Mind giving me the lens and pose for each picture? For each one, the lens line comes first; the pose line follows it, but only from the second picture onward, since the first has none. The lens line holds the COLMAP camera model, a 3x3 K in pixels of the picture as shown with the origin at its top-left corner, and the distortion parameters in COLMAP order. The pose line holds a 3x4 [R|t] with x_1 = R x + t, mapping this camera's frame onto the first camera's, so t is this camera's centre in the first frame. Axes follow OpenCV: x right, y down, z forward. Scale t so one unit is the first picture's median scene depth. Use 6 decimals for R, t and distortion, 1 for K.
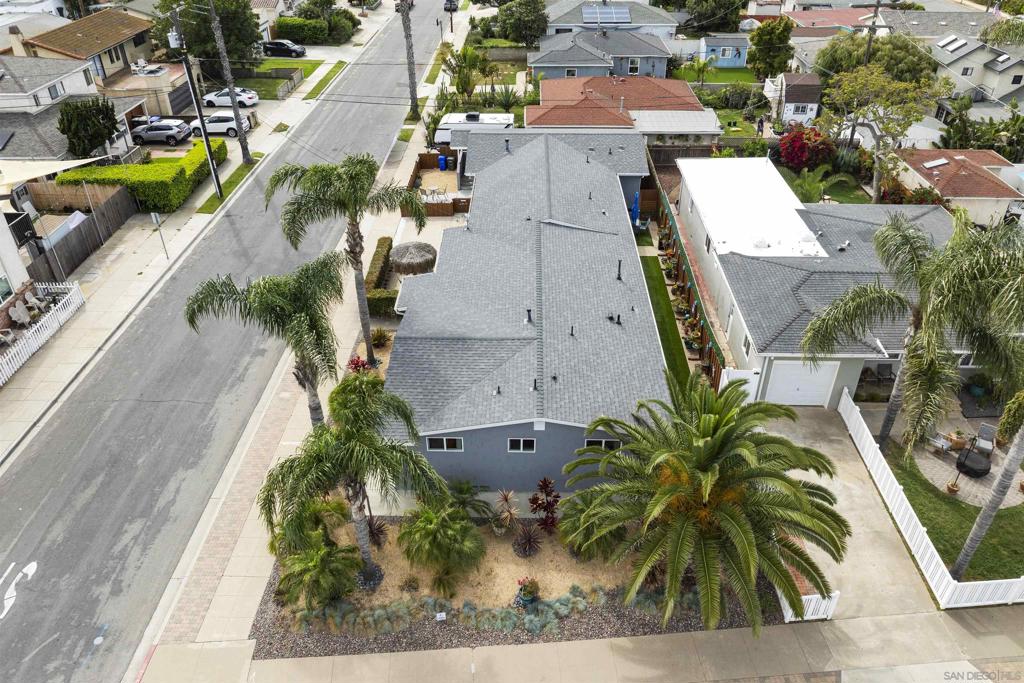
lens RADIAL K [[725.1, 0, 512.5], [0, 725.1, 319.0], [0, 0, 1]] dist [-0.042578, 0.002454]
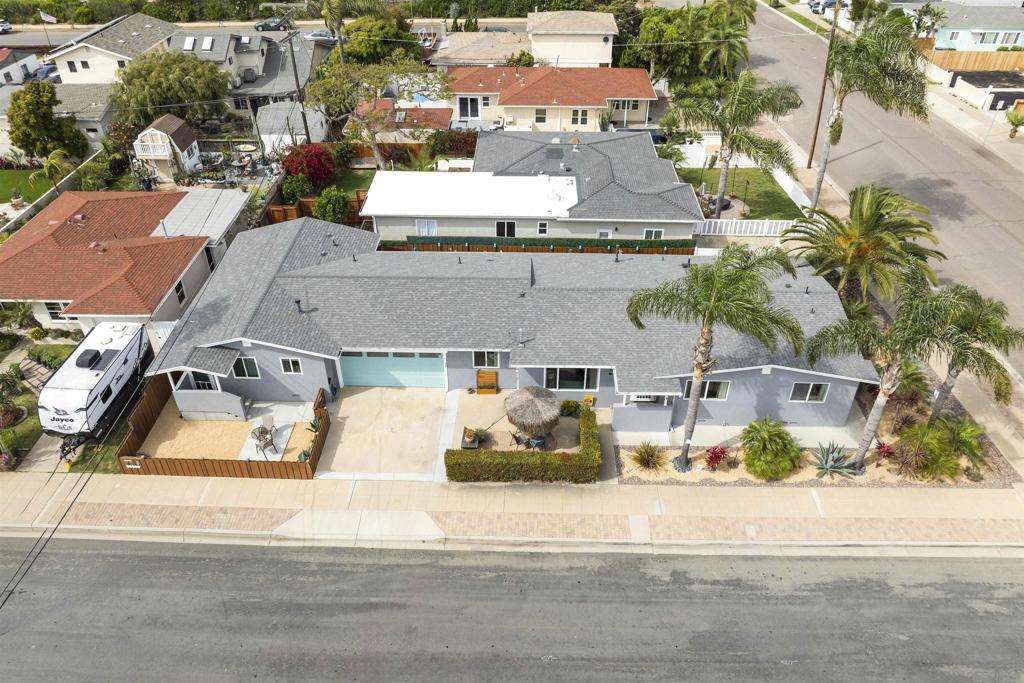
lens RADIAL K [[680.2, 0, 512.0], [0, 680.2, 341.5], [0, 0, 1]] dist [-0.029845, 0.001476]
pose [[0.008371, -0.616759, 0.787107, -0.709283], [0.551128, 0.659637, 0.511016, -0.553064], [-0.834379, 0.429519, 0.345435, 0.712624]]
